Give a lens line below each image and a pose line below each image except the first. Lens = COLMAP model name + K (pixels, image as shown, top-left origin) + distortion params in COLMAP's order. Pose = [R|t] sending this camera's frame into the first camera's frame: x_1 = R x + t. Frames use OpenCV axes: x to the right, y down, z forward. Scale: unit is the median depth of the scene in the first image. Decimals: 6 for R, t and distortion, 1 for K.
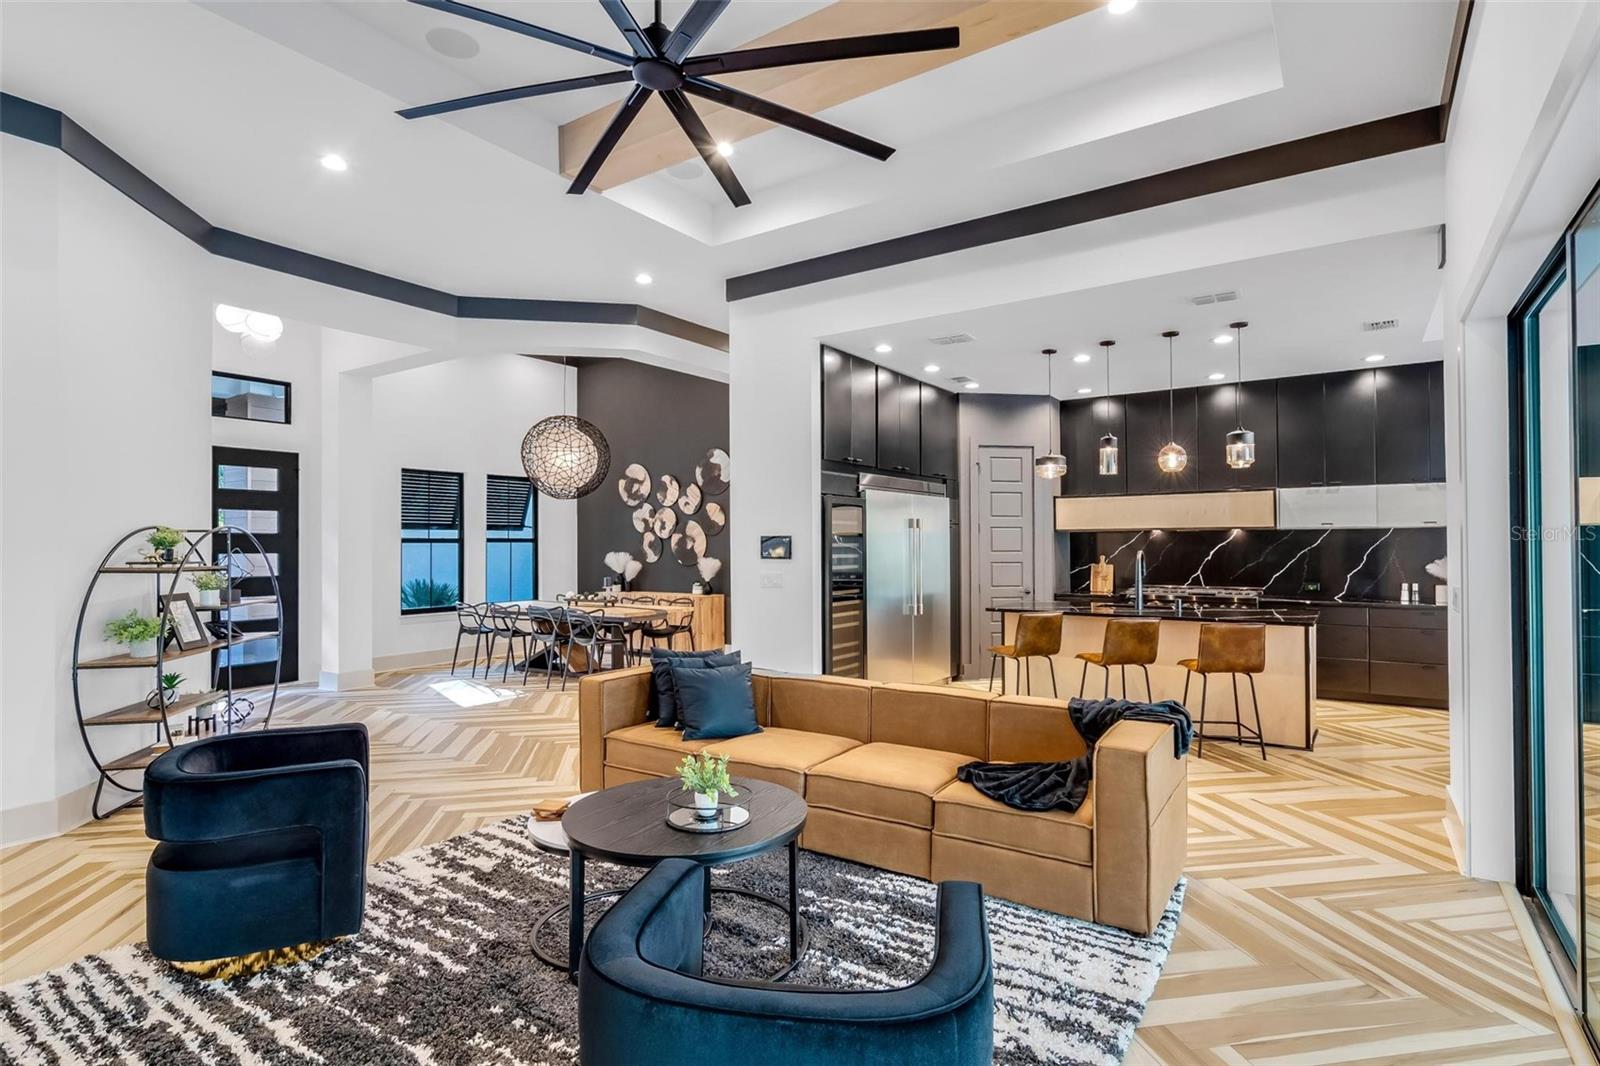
lens RADIAL K [[810.2, 0, 800.0], [0, 810.2, 533.0], [0, 0, 1]] dist [0.000463, -0.000449]
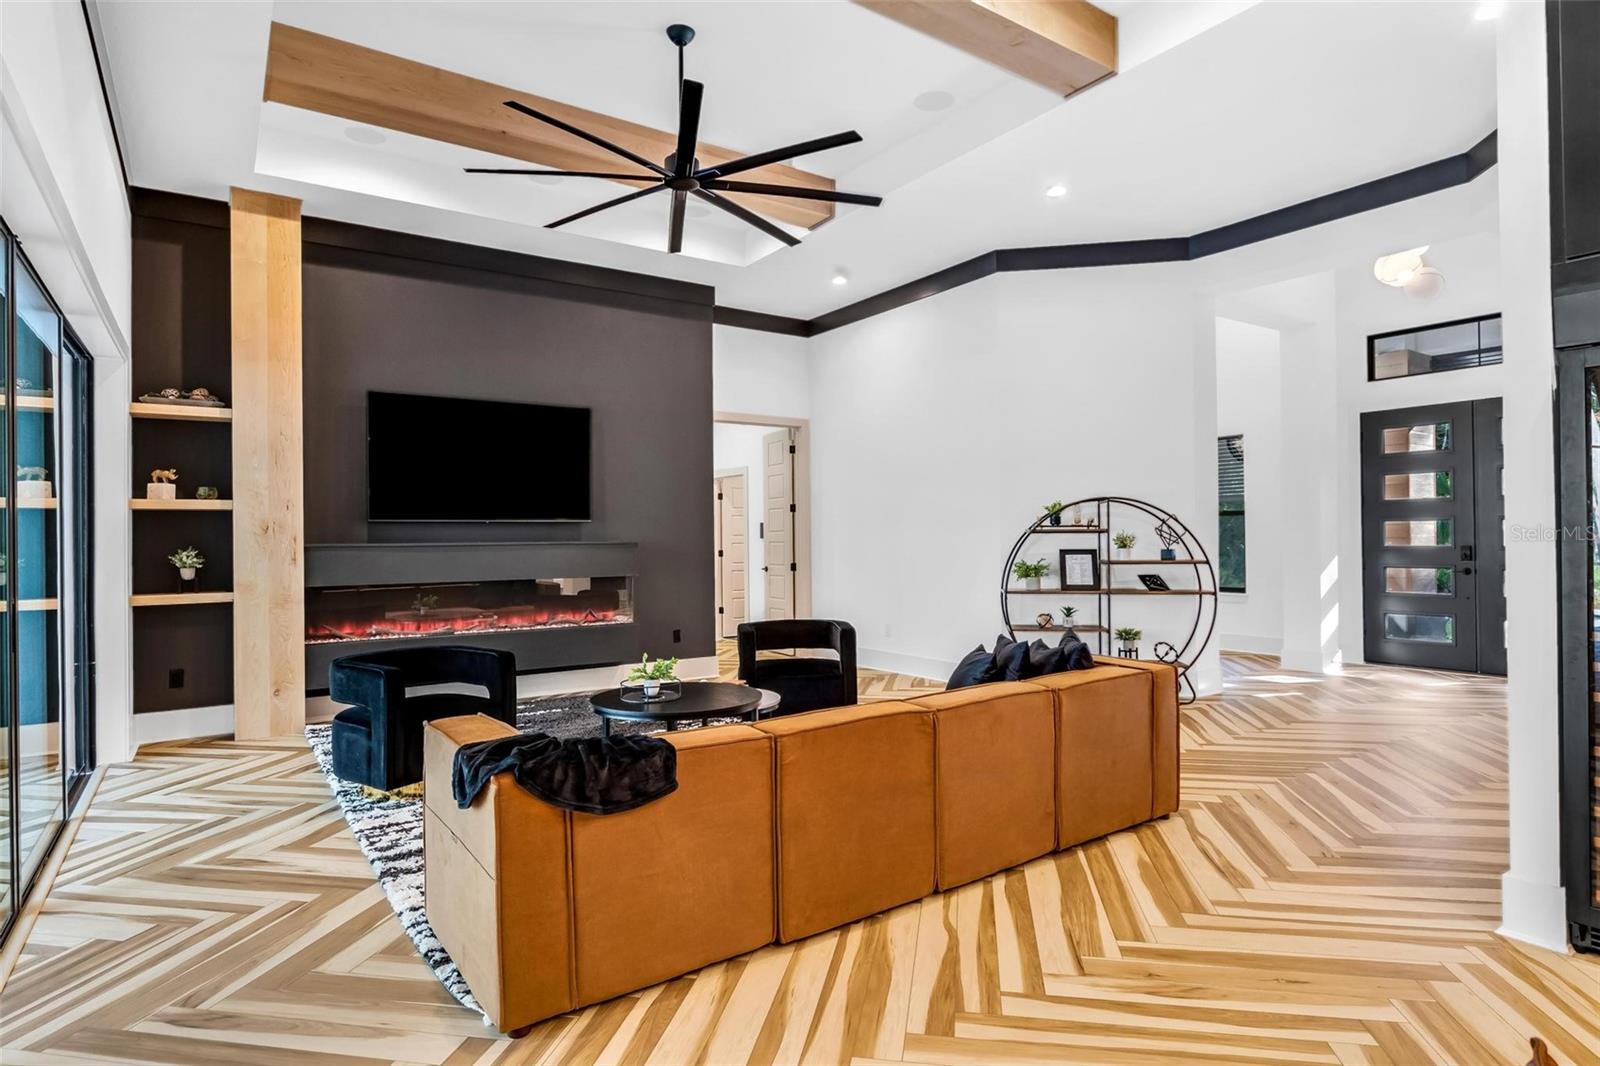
lens RADIAL K [[866.9, 0, 800.4], [0, 866.9, 542.8], [0, 0, 1]] dist [-0.000319, -0.002268]
pose [[-0.363628, 0.010608, -0.931484, 0.858675], [0.019229, 0.999808, 0.003879, 0.053371], [0.931346, -0.016501, -0.363762, 1.266922]]
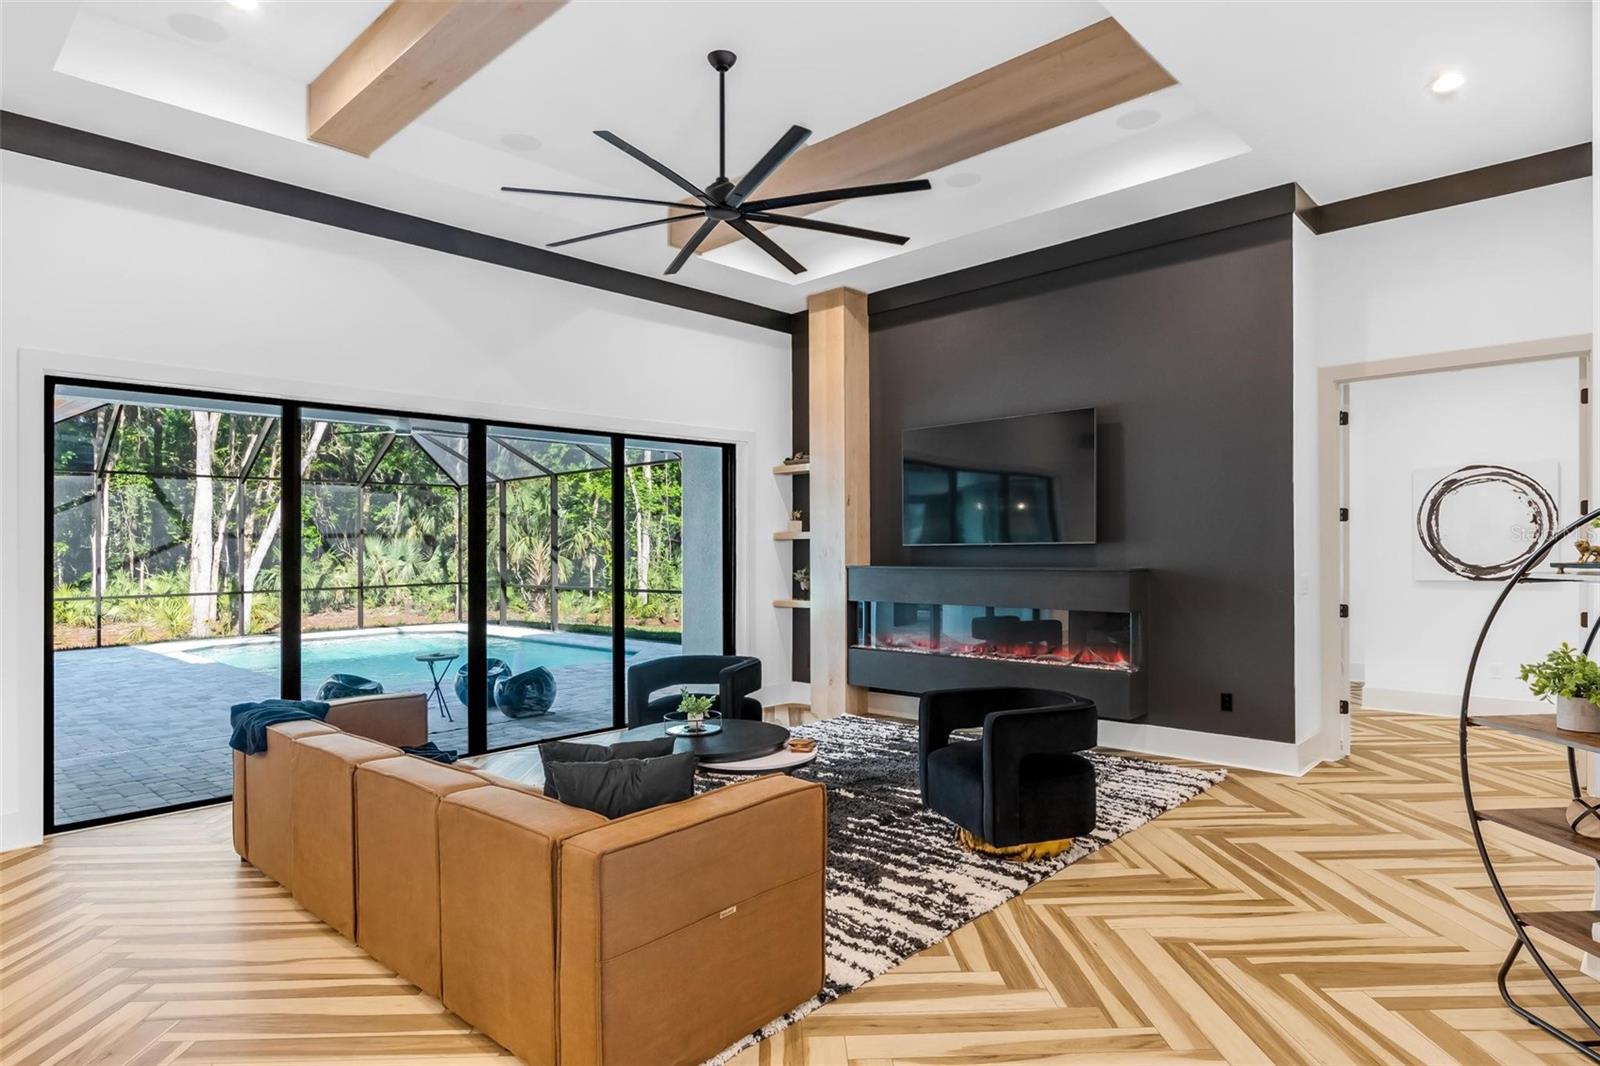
lens RADIAL K [[893.1, 0, 794.3], [0, 893.1, 551.8], [0, 0, 1]] dist [-0.002976, -0.000960]
pose [[-0.987002, 0.014998, 0.160004, -0.397524], [0.014322, 0.999883, -0.005378, 0.023263], [-0.160066, -0.003017, -0.987102, 1.818493]]
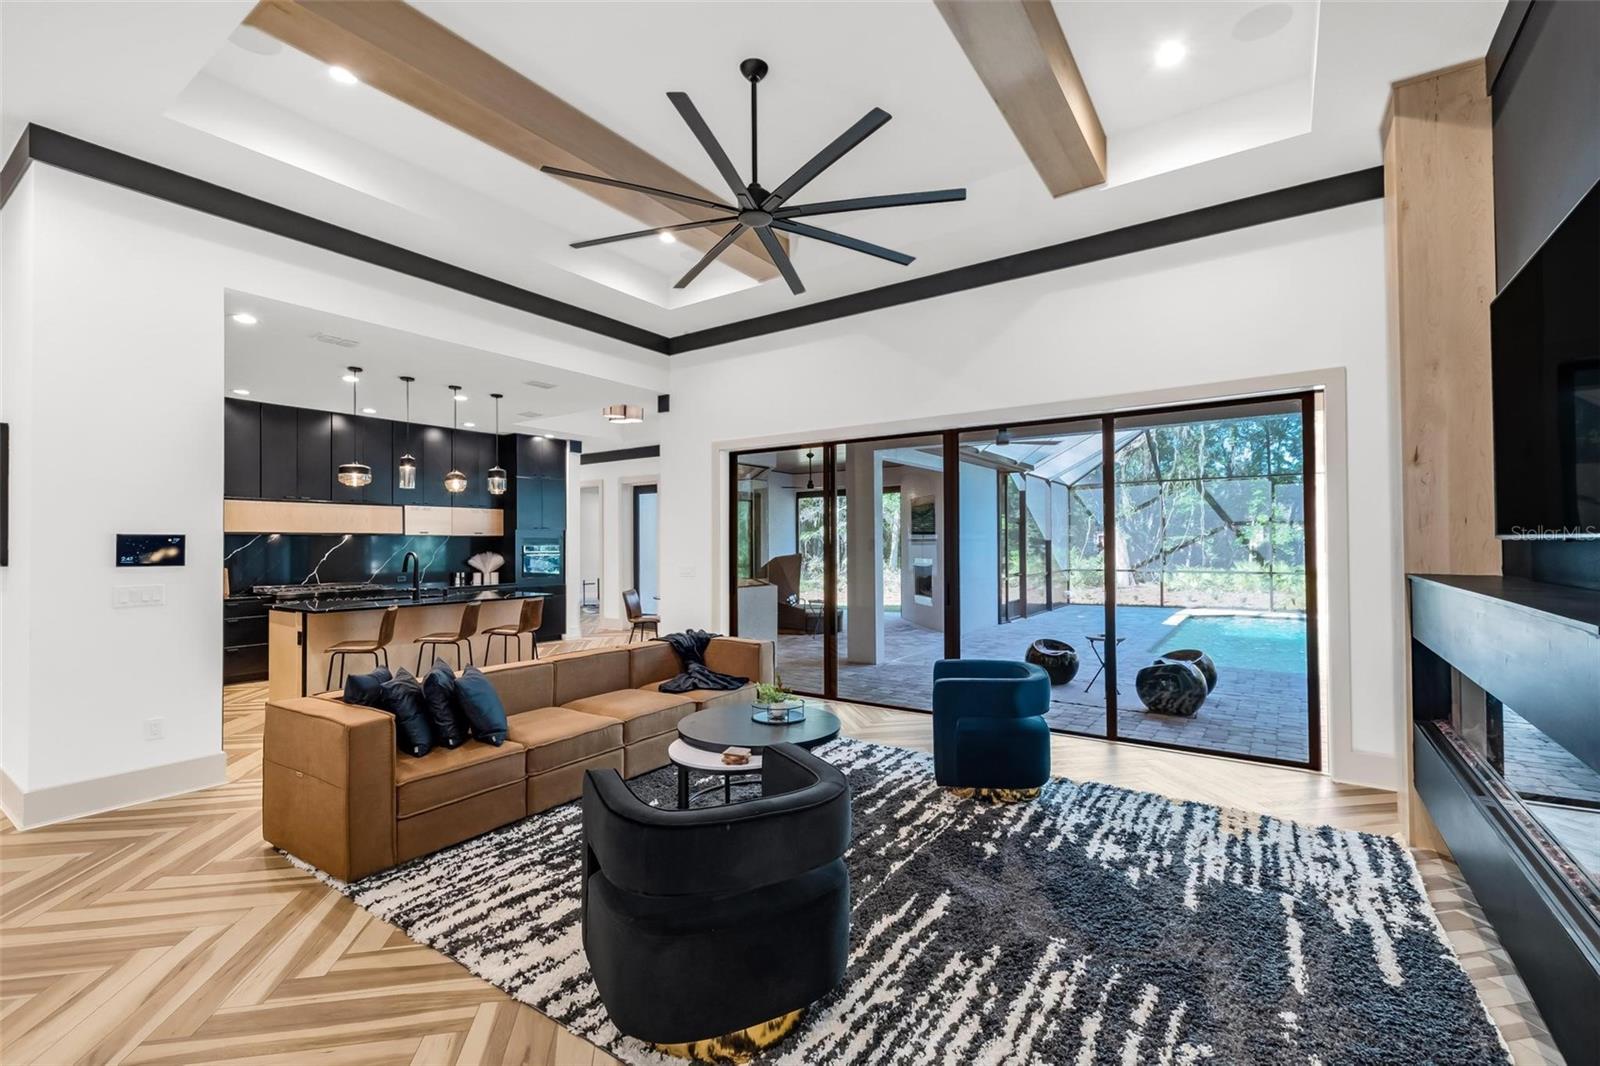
lens RADIAL K [[694.2, 0, 794.7], [0, 694.2, 514.2], [0, 0, 1]] dist [0.008434, -0.000432]
pose [[0.003145, 0.045055, 0.998980, -1.030906], [-0.004956, 0.998973, -0.045039, 0.015604], [-0.999983, -0.004810, 0.003365, 0.670723]]
